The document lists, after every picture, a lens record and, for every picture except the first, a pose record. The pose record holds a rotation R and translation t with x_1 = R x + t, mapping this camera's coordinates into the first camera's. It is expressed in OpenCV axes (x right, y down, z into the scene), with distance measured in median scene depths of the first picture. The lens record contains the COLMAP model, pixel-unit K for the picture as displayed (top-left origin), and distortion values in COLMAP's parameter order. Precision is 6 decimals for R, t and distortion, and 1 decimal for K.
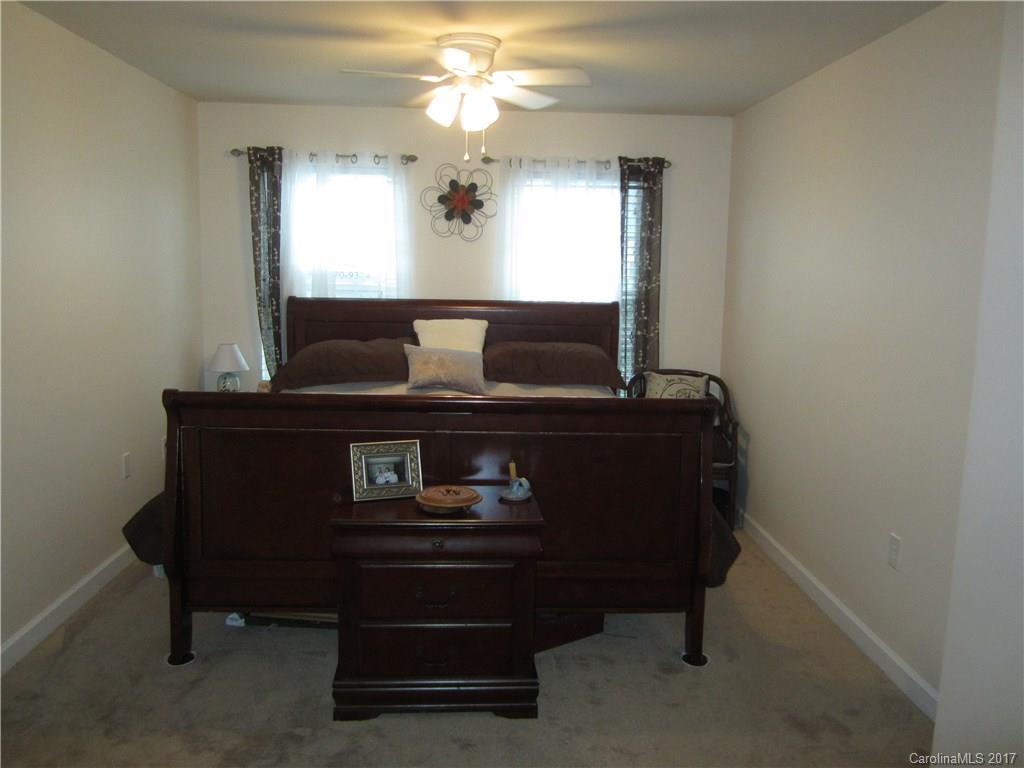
lens RADIAL K [[837.5, 0, 512.0], [0, 837.5, 384.0], [0, 0, 1]] dist [-0.054395, -0.016396]
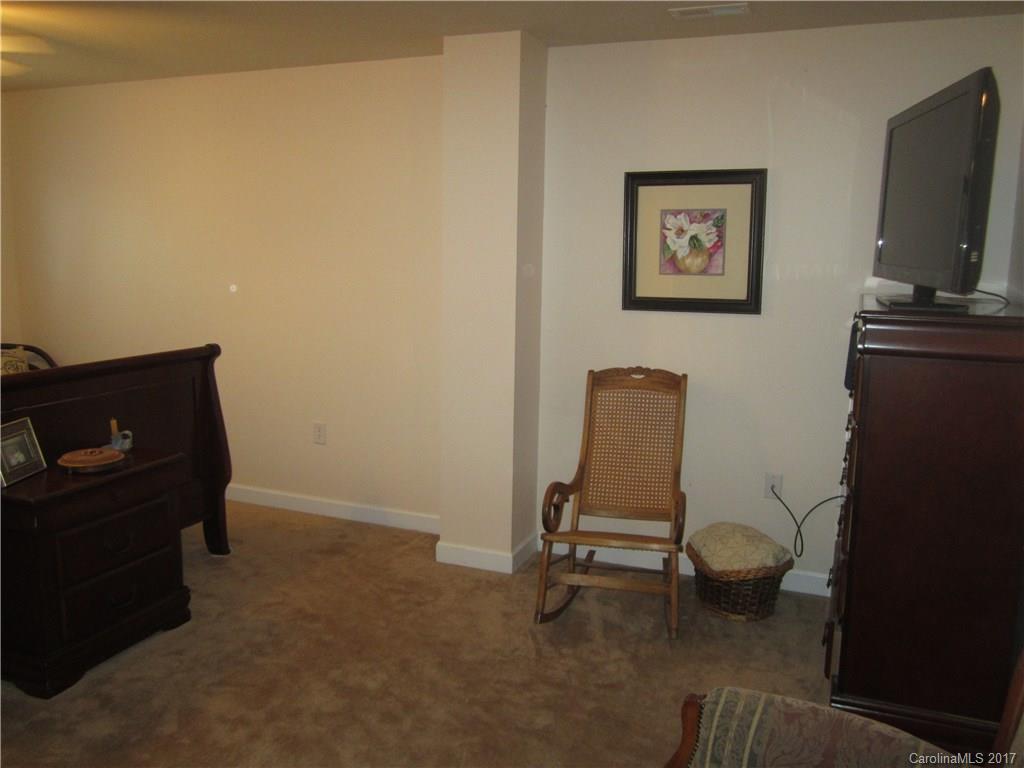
lens RADIAL K [[837.5, 0, 512.0], [0, 837.5, 384.0], [0, 0, 1]] dist [-0.054395, -0.016396]
pose [[0.413437, -0.156700, 0.896948, -0.769598], [0.127392, 0.985346, 0.113423, -0.011181], [-0.901577, 0.067371, 0.427341, 0.040634]]
